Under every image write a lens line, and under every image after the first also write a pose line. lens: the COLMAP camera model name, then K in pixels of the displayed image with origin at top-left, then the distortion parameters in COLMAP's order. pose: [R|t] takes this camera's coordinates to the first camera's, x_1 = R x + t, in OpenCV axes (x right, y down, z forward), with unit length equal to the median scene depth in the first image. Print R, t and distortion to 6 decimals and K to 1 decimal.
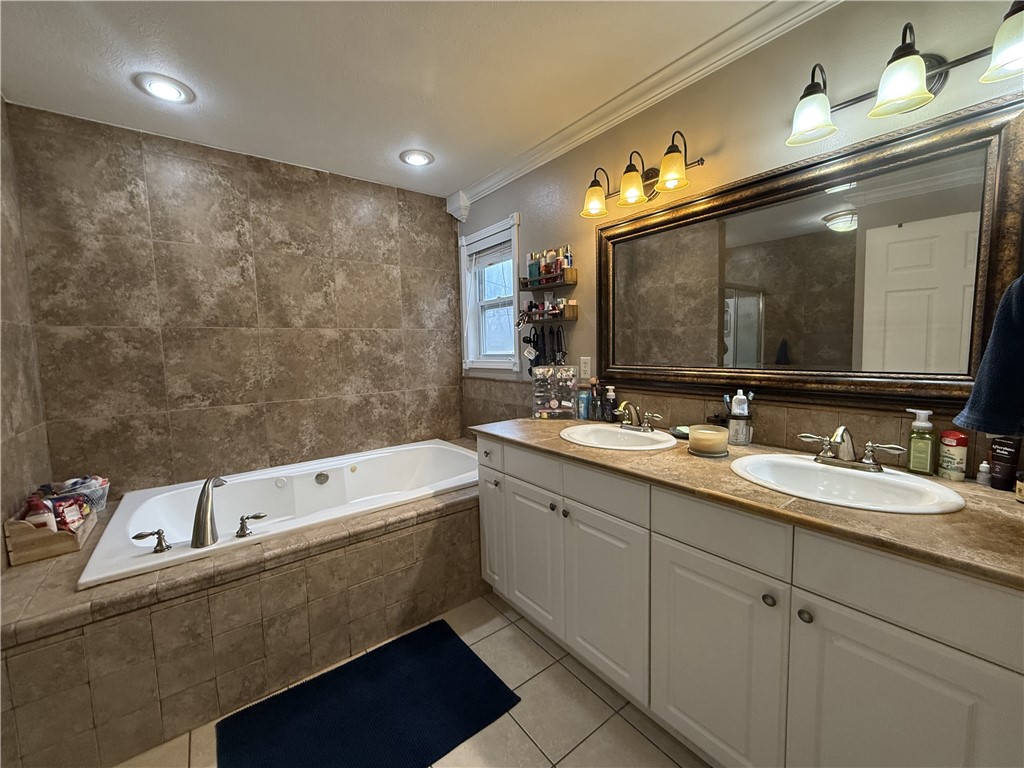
lens RADIAL K [[407.6, 0, 508.6], [0, 407.6, 383.3], [0, 0, 1]] dist [-0.003138, 0.000992]
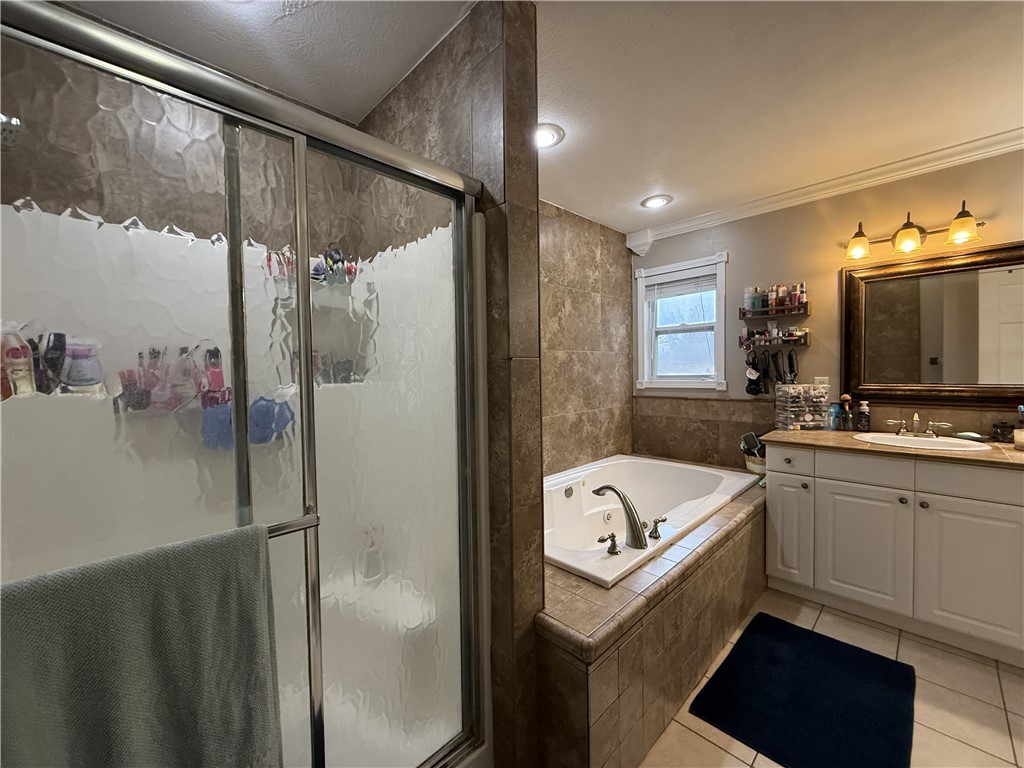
lens RADIAL K [[407.6, 0, 510.5], [0, 407.6, 382.8], [0, 0, 1]] dist [-0.003138, 0.000992]
pose [[0.992845, -0.000859, 0.119405, -0.793873], [0.007747, 0.998331, -0.057234, 0.011288], [-0.119157, 0.057750, 0.991195, -0.045615]]
